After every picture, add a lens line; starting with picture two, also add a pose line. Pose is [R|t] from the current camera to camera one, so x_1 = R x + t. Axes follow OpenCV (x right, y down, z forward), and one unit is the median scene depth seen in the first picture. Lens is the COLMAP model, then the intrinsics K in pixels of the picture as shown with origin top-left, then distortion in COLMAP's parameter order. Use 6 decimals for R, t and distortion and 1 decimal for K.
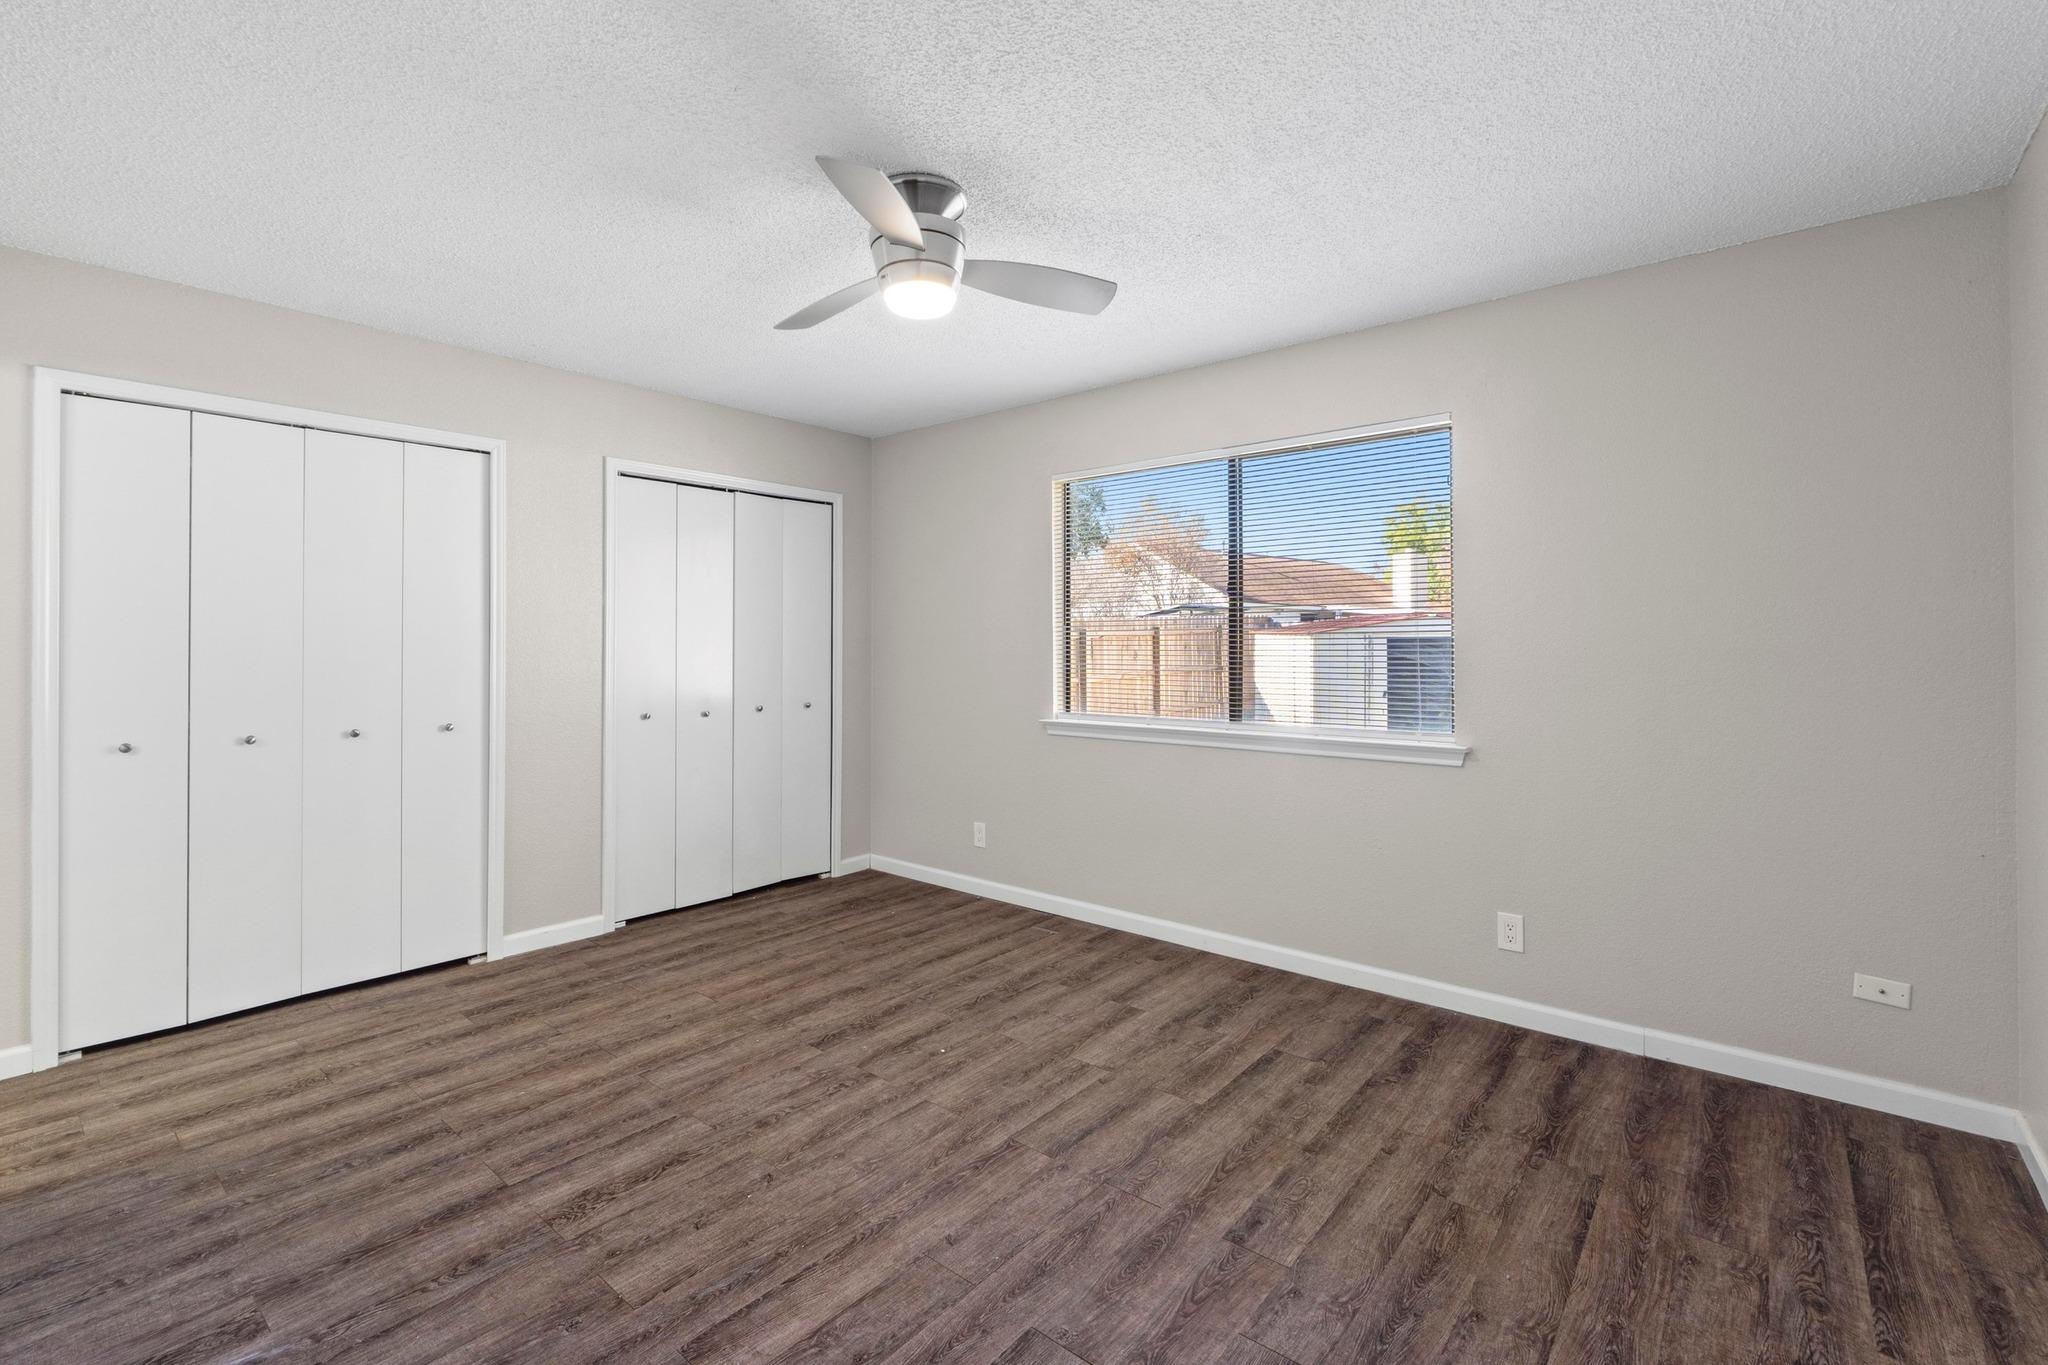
lens RADIAL K [[902.7, 0, 1019.8], [0, 902.7, 647.6], [0, 0, 1]] dist [-0.003763, -0.000076]
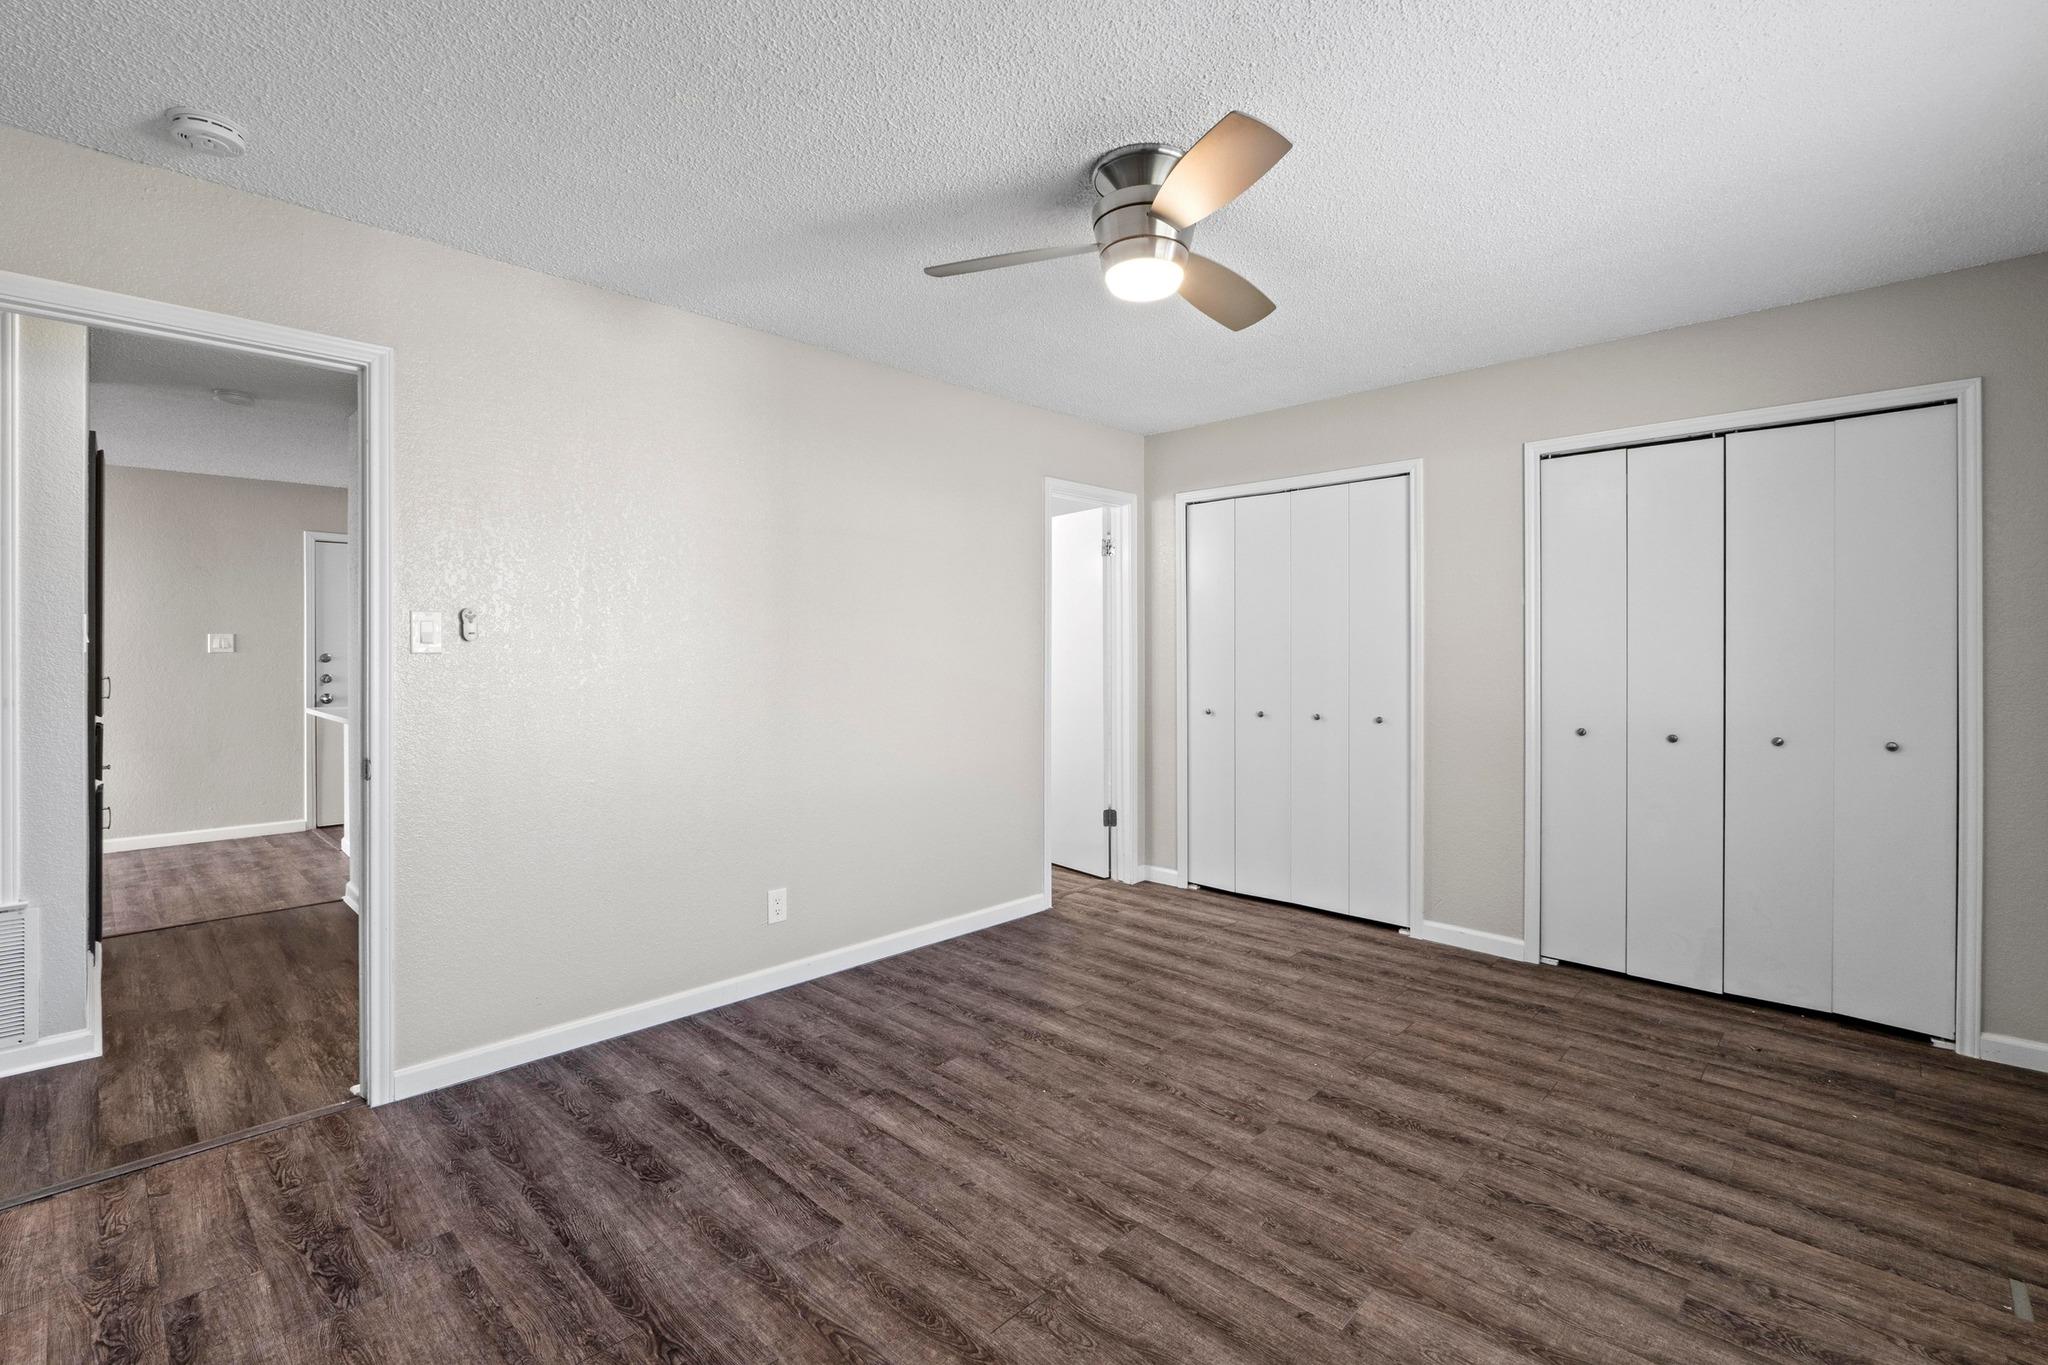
lens RADIAL K [[902.7, 0, 1019.8], [0, 902.7, 647.6], [0, 0, 1]] dist [-0.003763, -0.000076]
pose [[-0.068427, -0.003856, -0.997649, 0.666001], [-0.000864, 0.999992, -0.003806, 0.000686], [0.997656, 0.000602, -0.068430, 0.739665]]
